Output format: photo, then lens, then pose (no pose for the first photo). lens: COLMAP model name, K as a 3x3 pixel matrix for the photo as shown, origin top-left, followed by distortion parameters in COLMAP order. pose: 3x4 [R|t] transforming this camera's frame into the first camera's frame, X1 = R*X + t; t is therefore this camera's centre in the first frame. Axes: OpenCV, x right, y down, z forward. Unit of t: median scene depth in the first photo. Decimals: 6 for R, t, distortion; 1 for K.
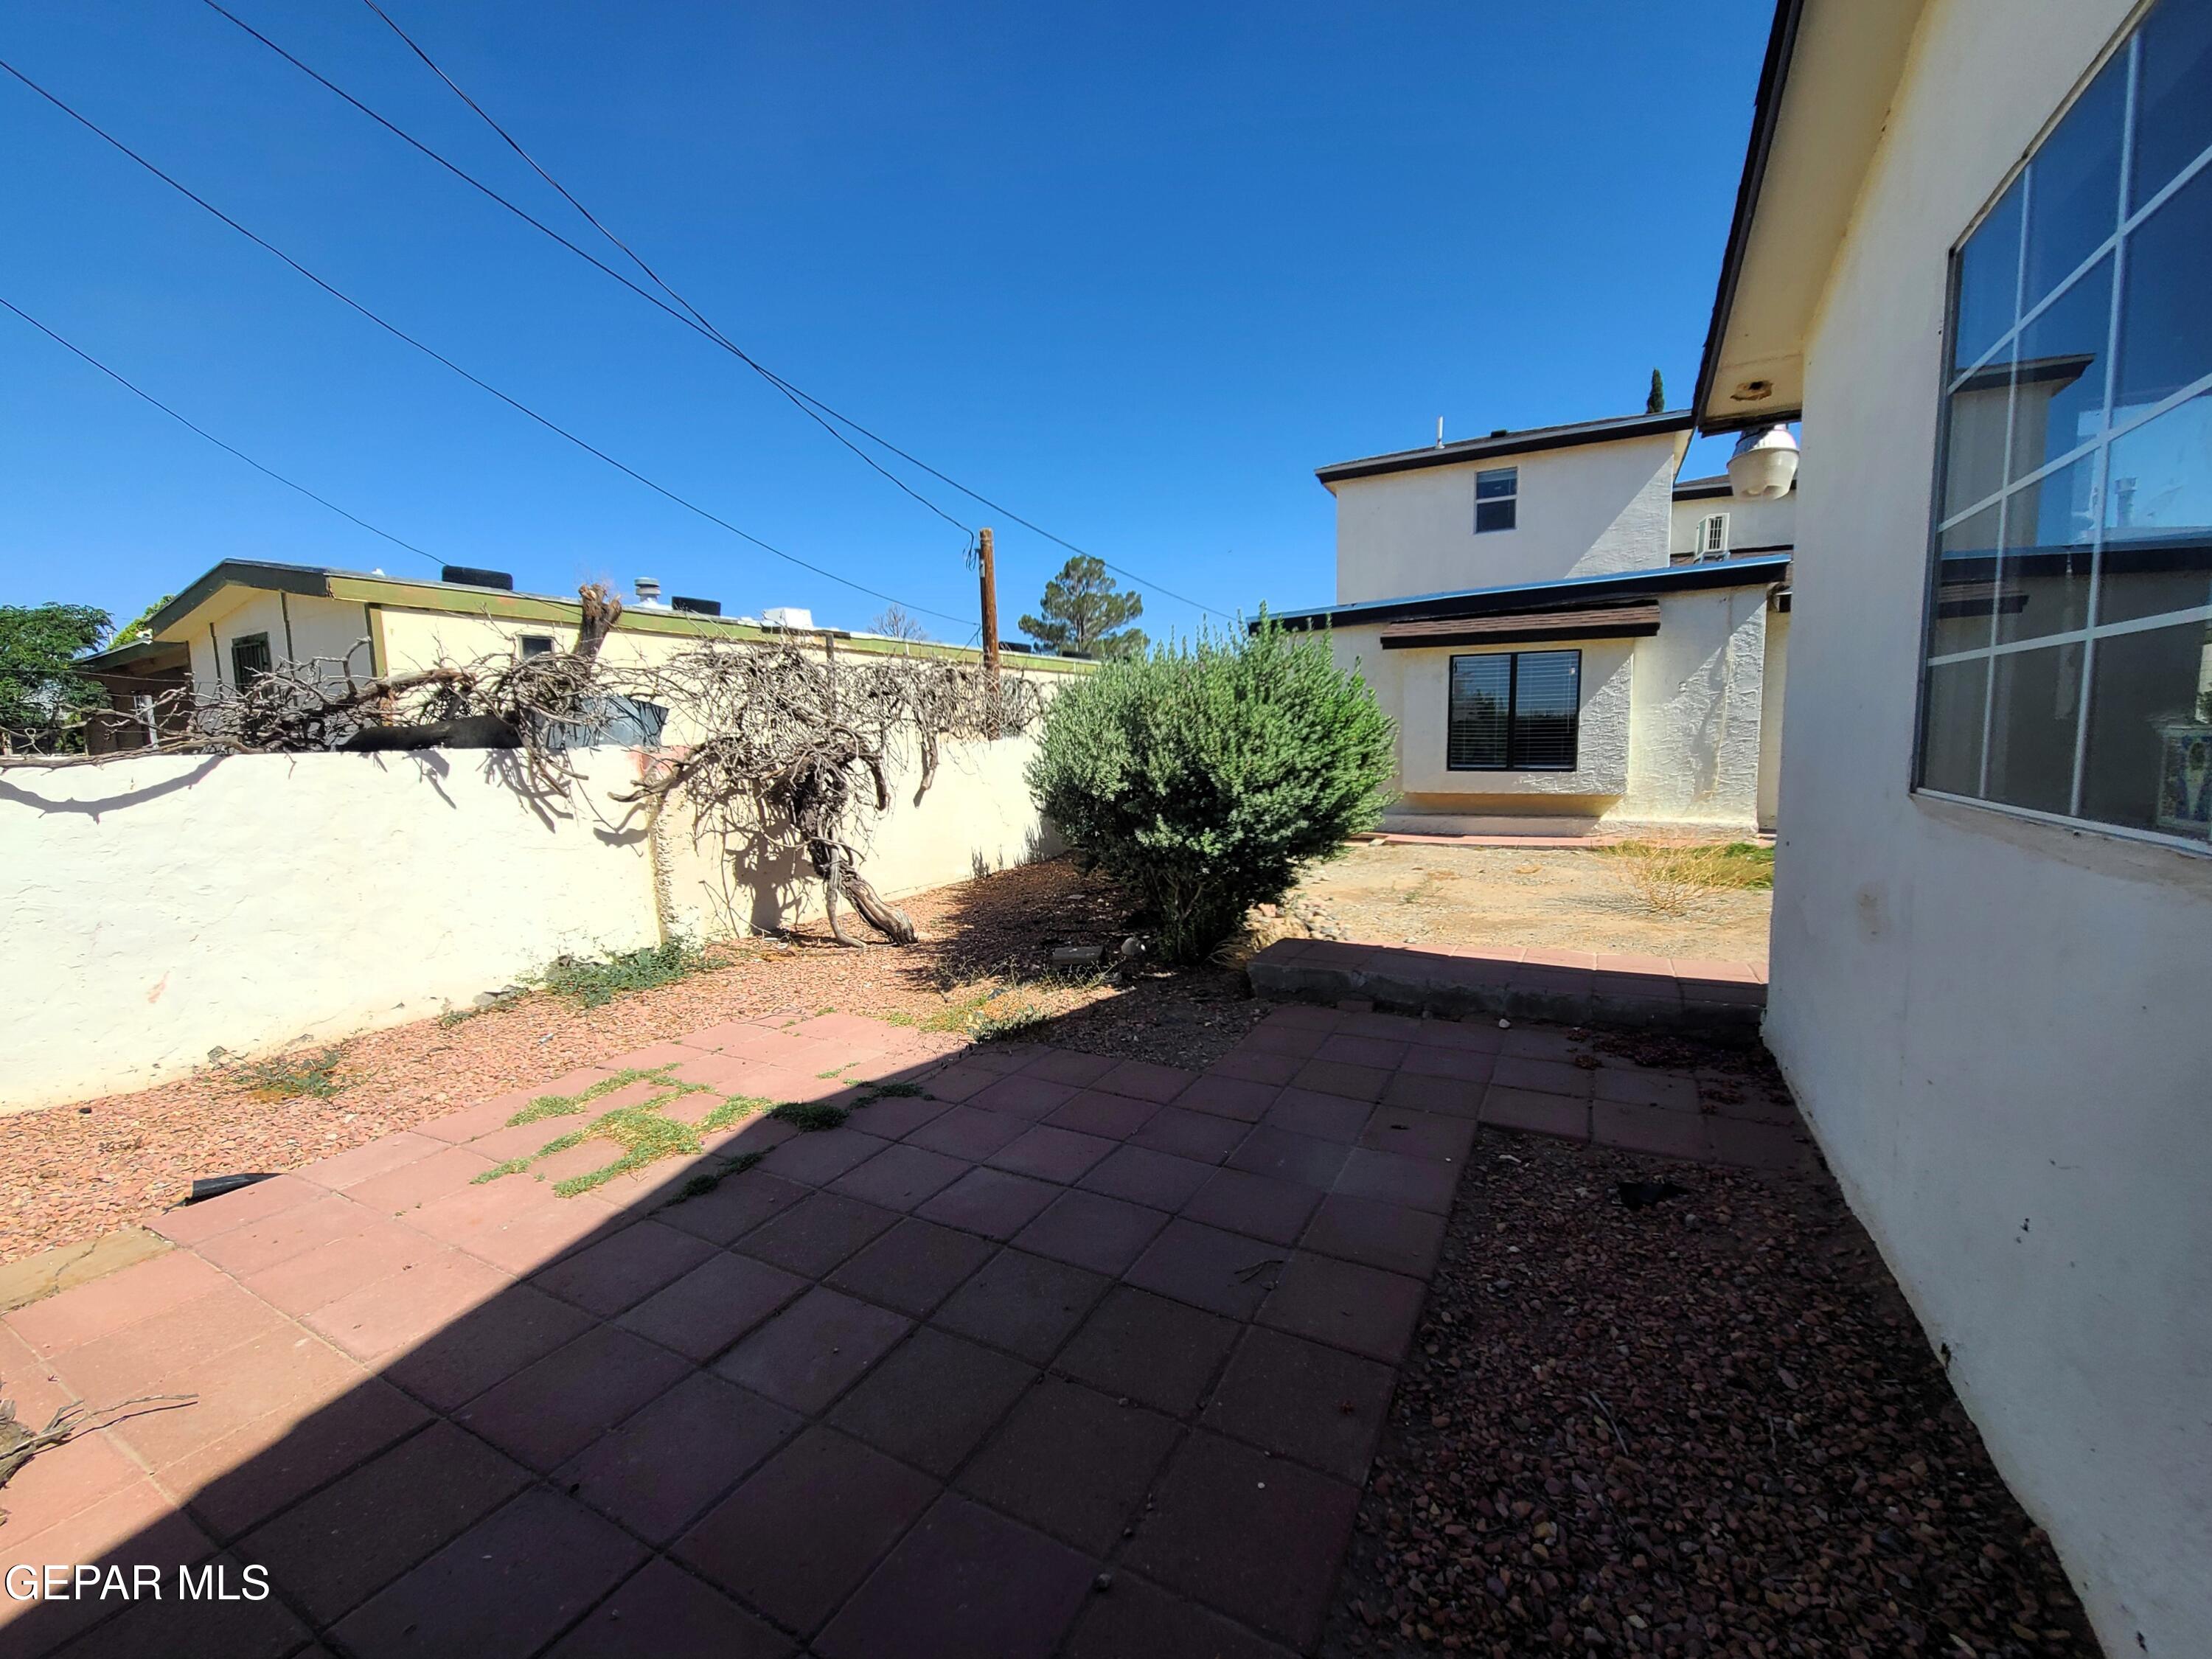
lens RADIAL K [[906.4, 0, 1109.8], [0, 906.4, 826.4], [0, 0, 1]] dist [0.003160, -0.000239]
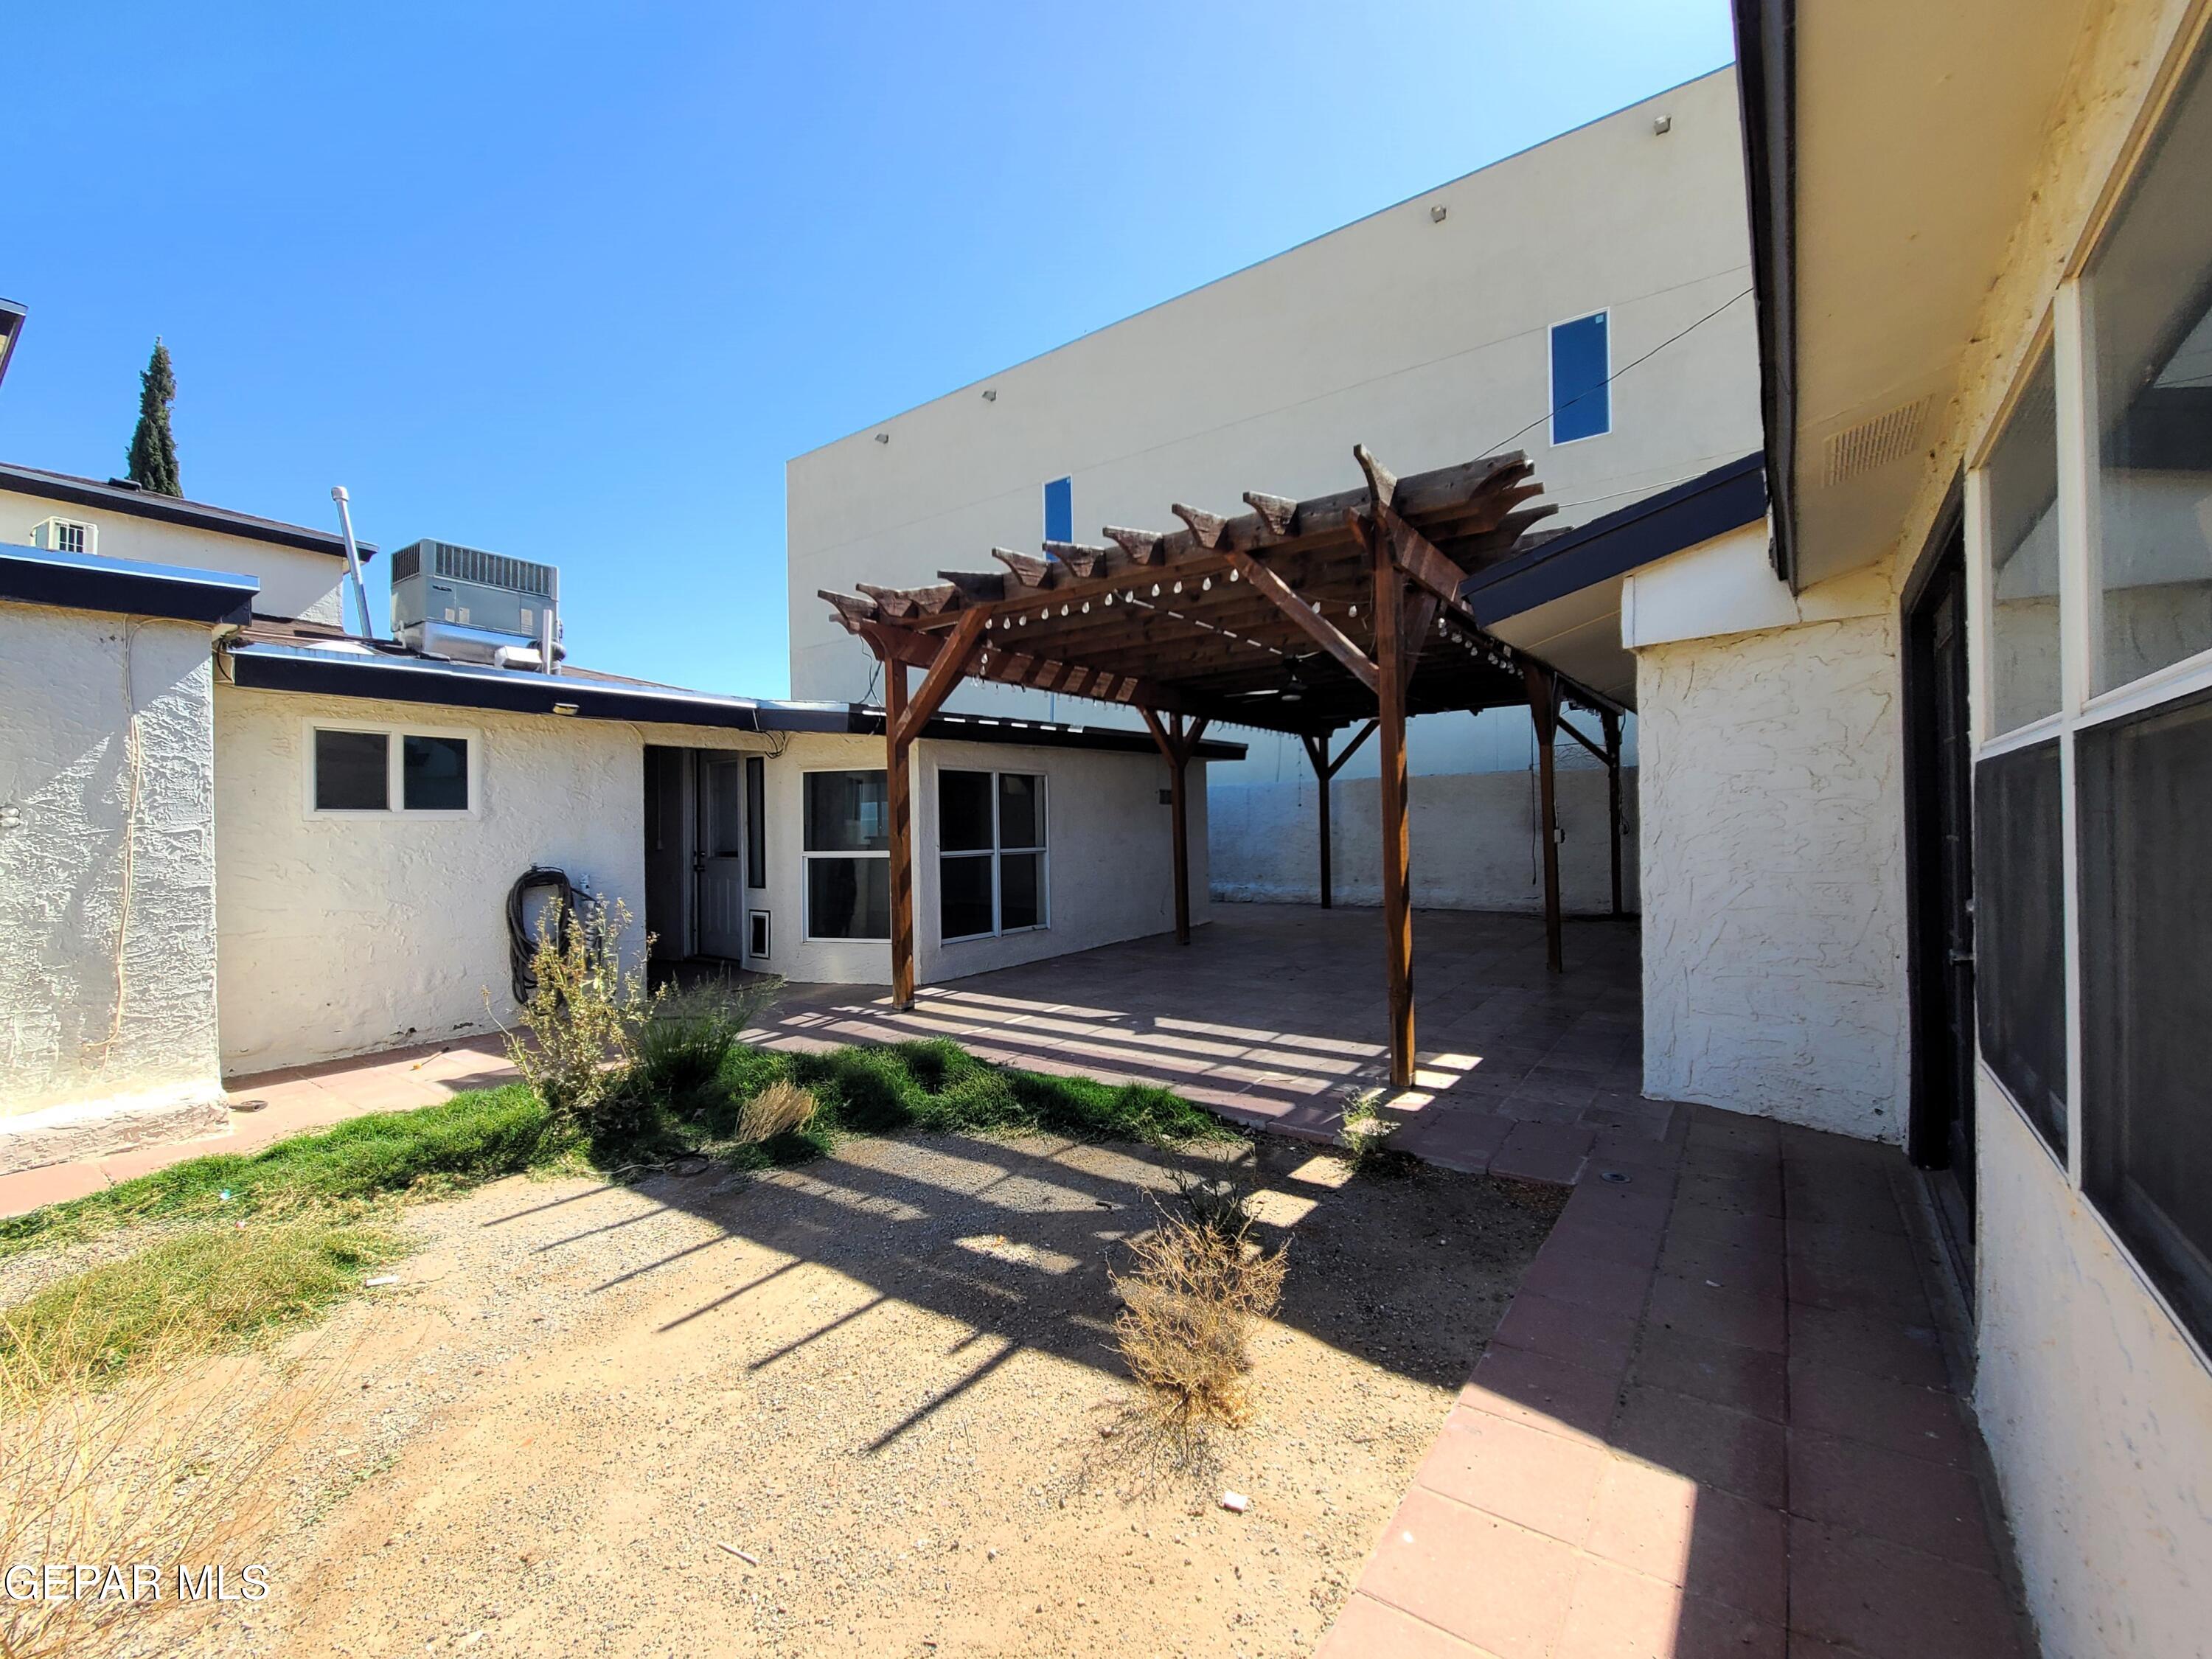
lens RADIAL K [[906.4, 0, 1109.8], [0, 906.4, 826.4], [0, 0, 1]] dist [0.003160, -0.000239]
pose [[0.144384, 0.016474, 0.989385, 0.279544], [0.111869, 0.993179, -0.032862, -0.076308], [-0.983178, 0.115426, 0.141556, 0.425180]]
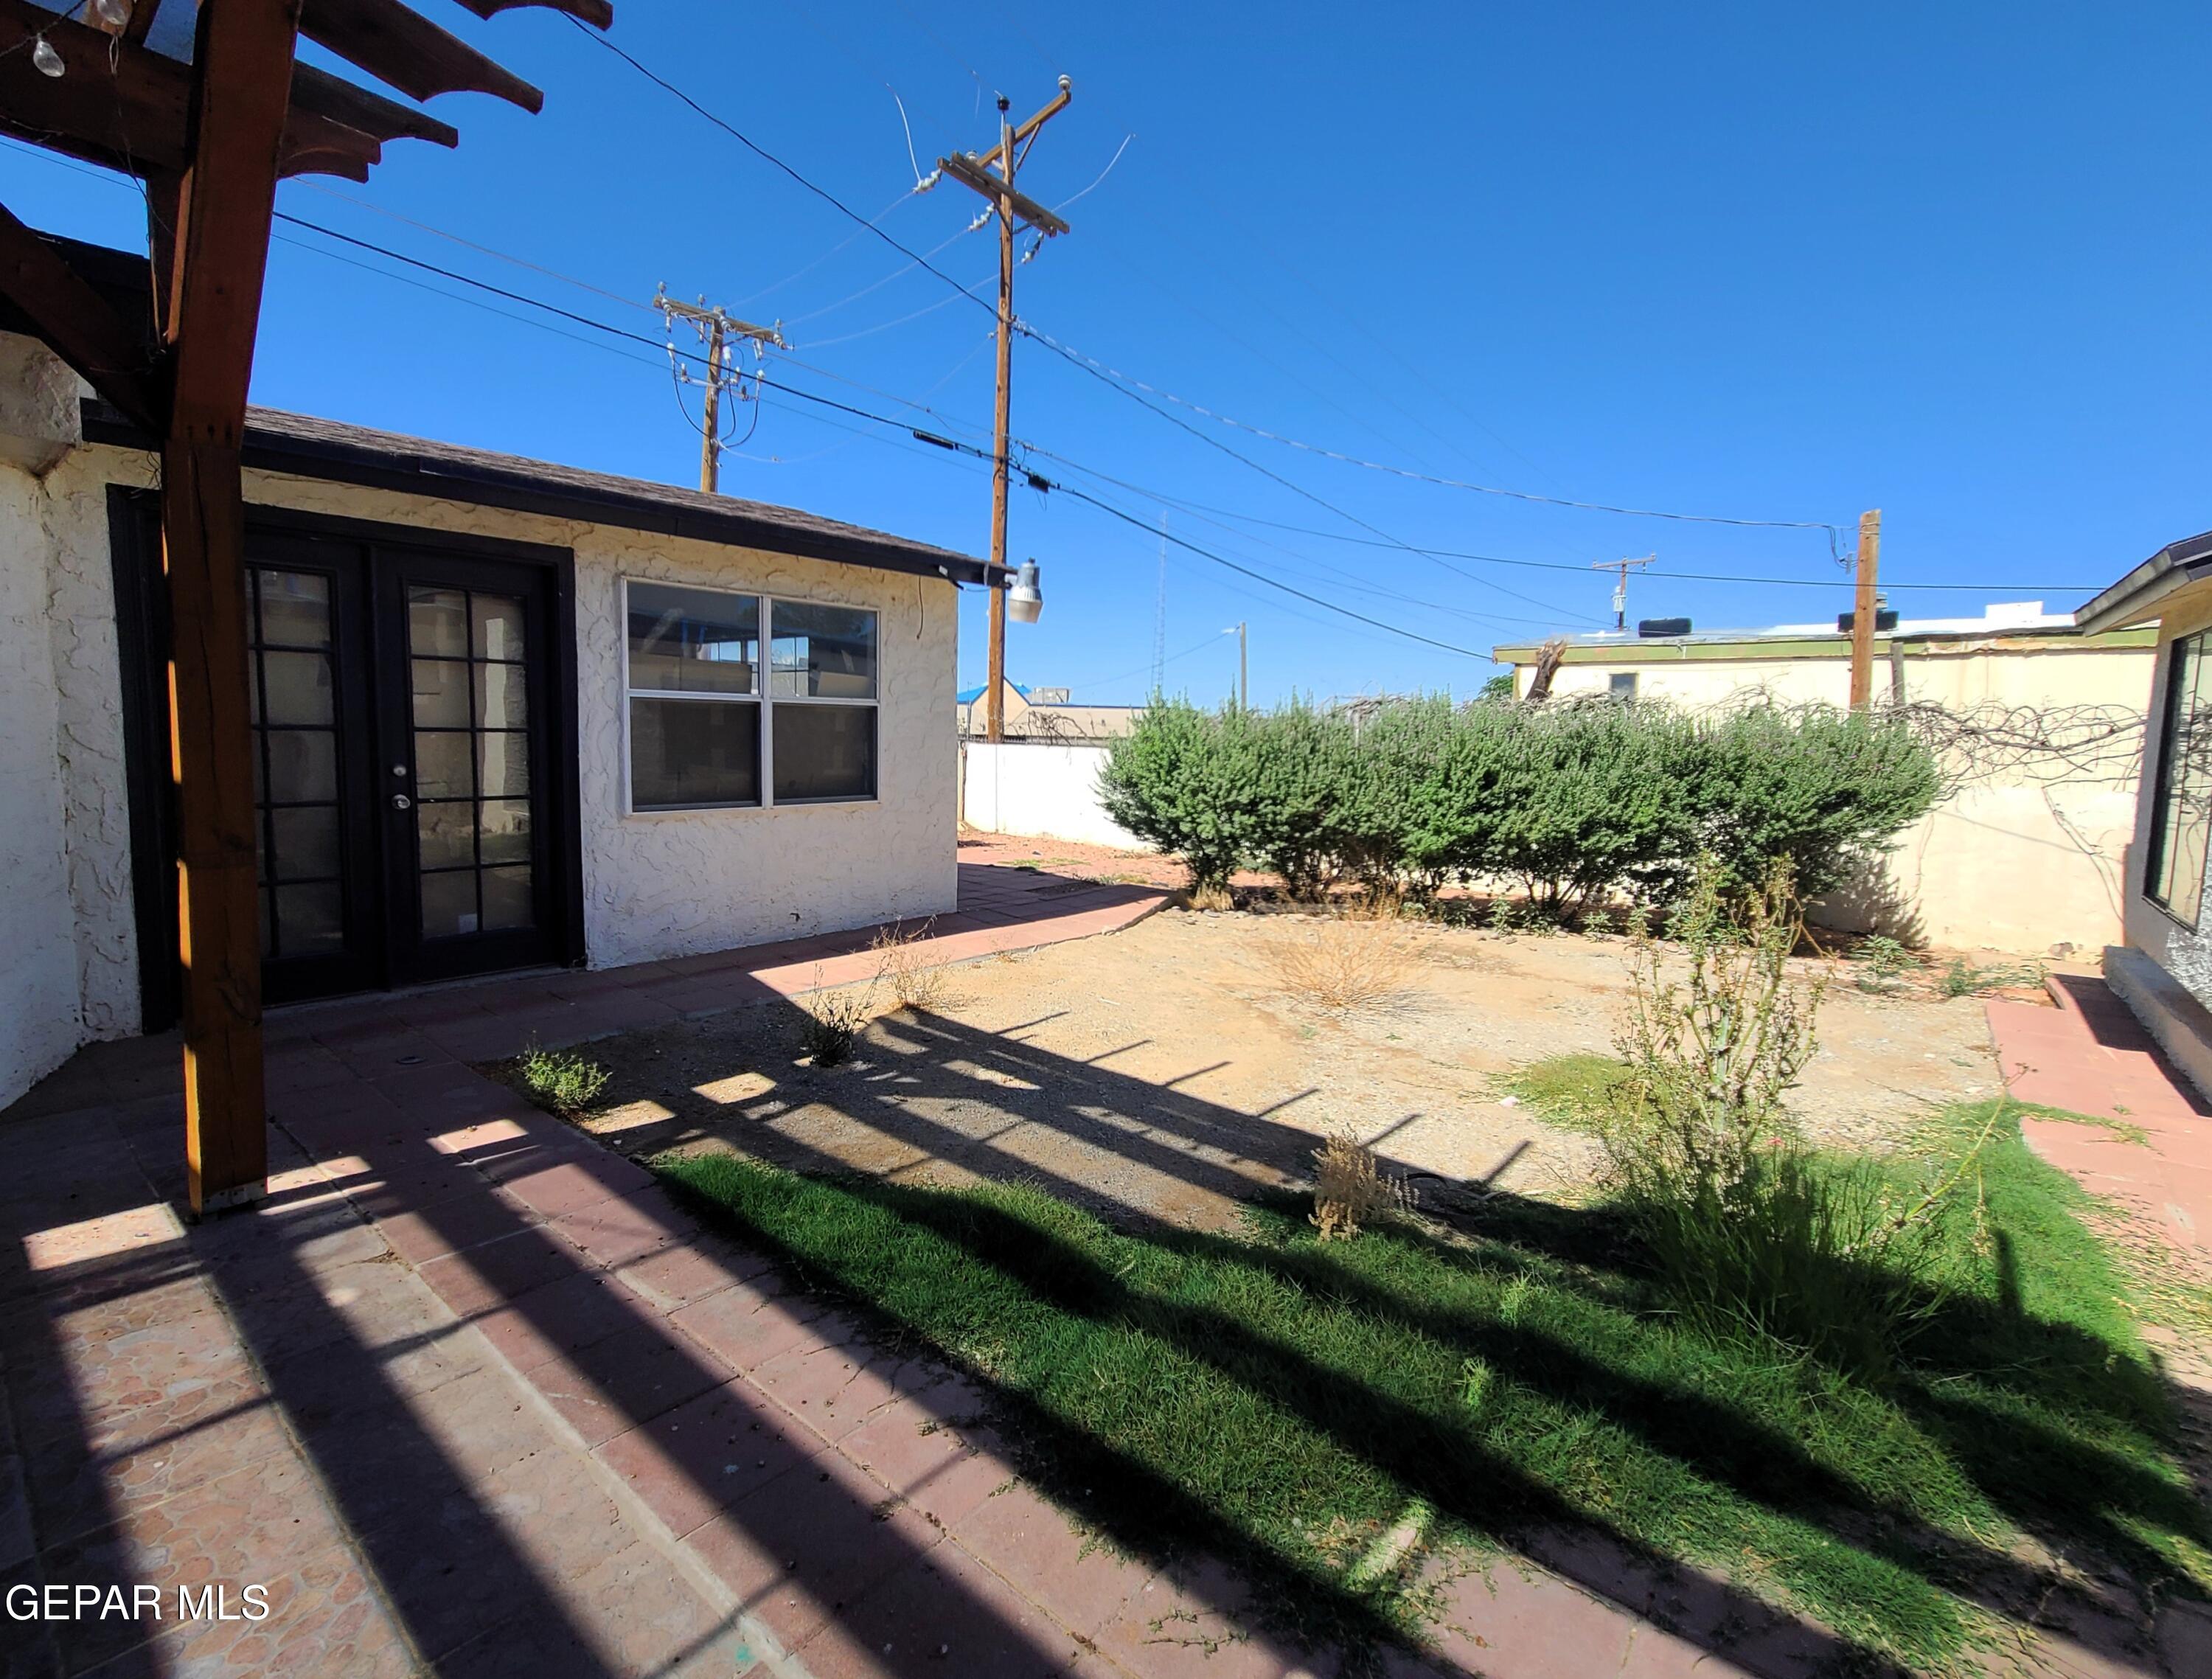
lens RADIAL K [[1028.0, 0, 1082.2], [0, 1028.0, 824.2], [0, 0, 1]] dist [0.000419, -0.001194]
pose [[-0.213629, 0.102550, -0.971517, 1.083182], [-0.114901, 0.984935, 0.129232, -0.111364], [0.970134, 0.139236, -0.198628, 0.654245]]
